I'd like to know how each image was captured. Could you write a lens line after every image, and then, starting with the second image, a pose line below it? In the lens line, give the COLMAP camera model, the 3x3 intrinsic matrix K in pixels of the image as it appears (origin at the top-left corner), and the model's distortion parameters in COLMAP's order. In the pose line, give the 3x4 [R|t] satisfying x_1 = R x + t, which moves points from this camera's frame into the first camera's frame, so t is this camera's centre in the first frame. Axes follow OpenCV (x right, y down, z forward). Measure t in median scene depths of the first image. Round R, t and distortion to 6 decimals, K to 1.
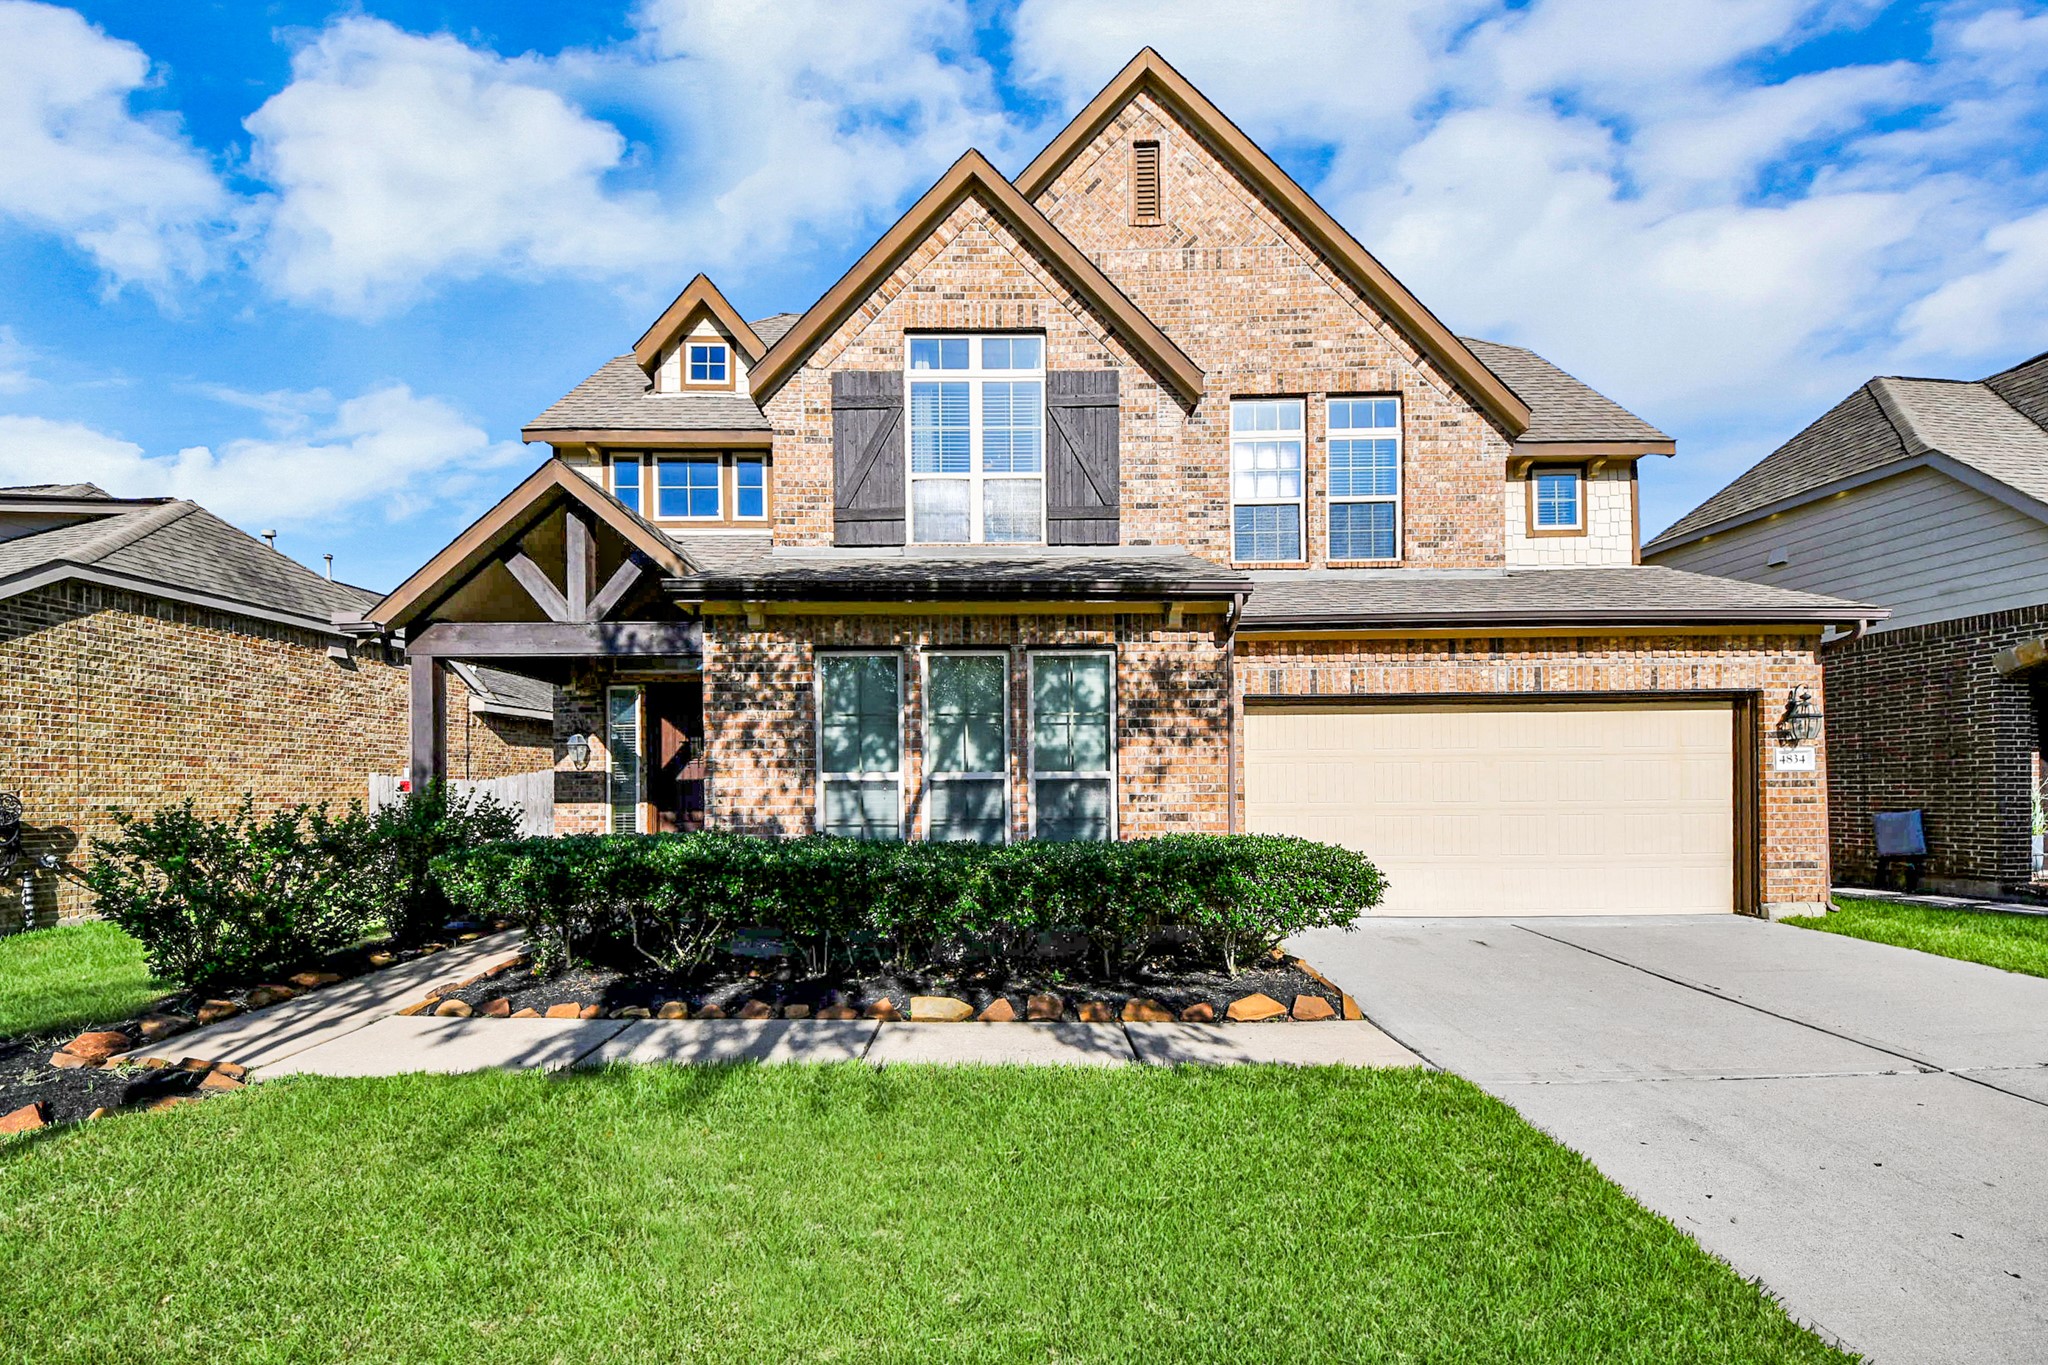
lens RADIAL K [[763.6, 0, 1021.0], [0, 763.6, 783.5], [0, 0, 1]] dist [0.003117, -0.000133]
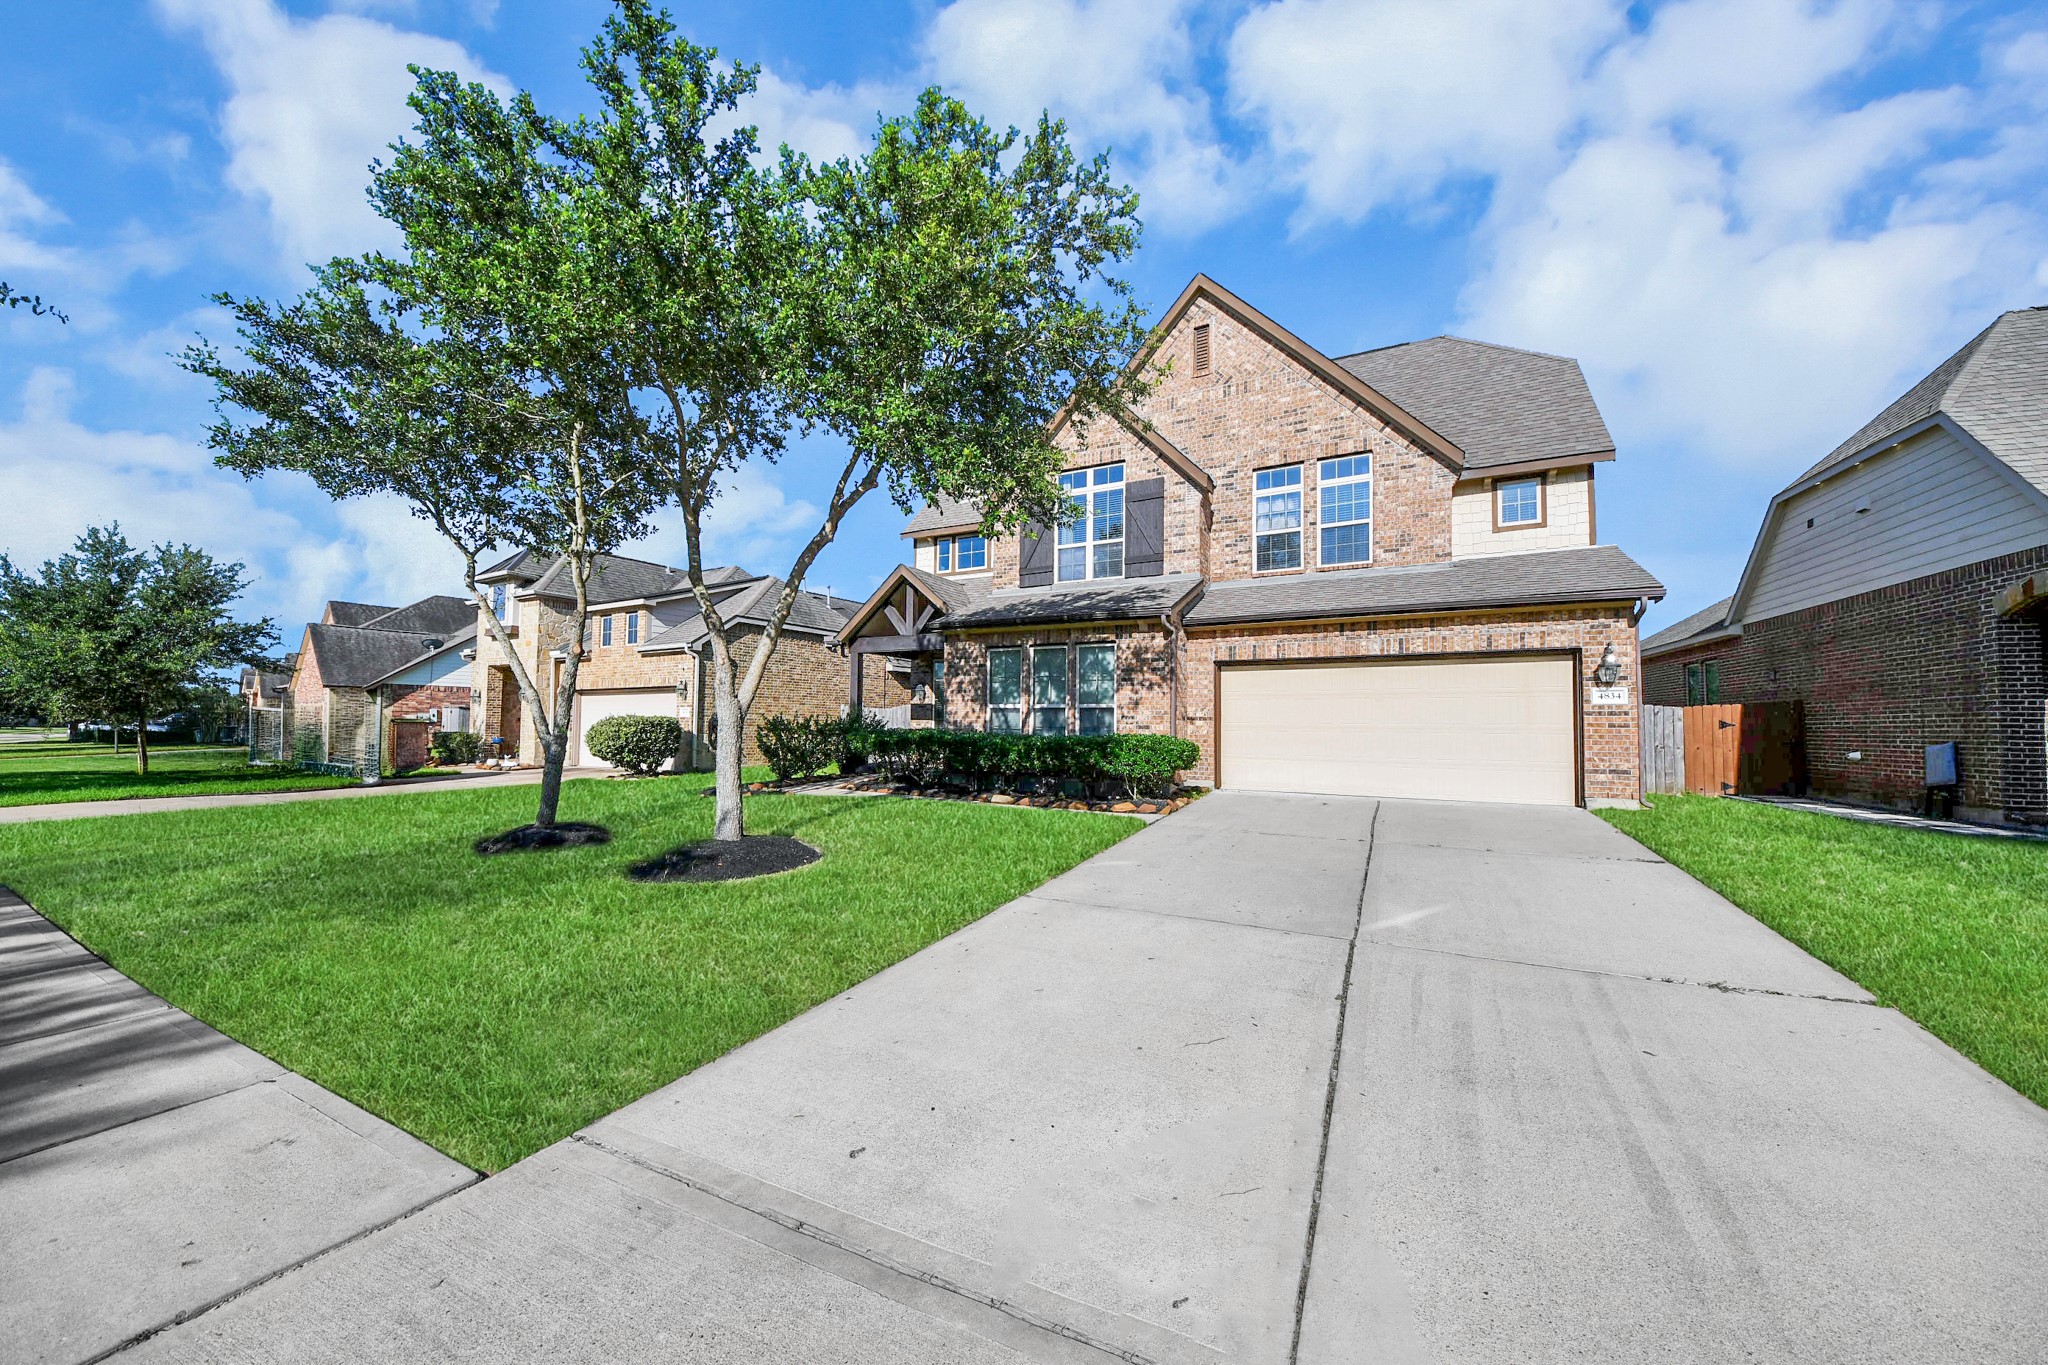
lens RADIAL K [[732.7, 0, 1019.5], [0, 732.7, 697.5], [0, 0, 1]] dist [0.002716, -0.004024]
pose [[0.879974, -0.001885, -0.475019, 0.694438], [-0.012211, 0.999572, -0.026588, 0.019781], [0.474865, 0.029197, 0.879574, -0.689295]]
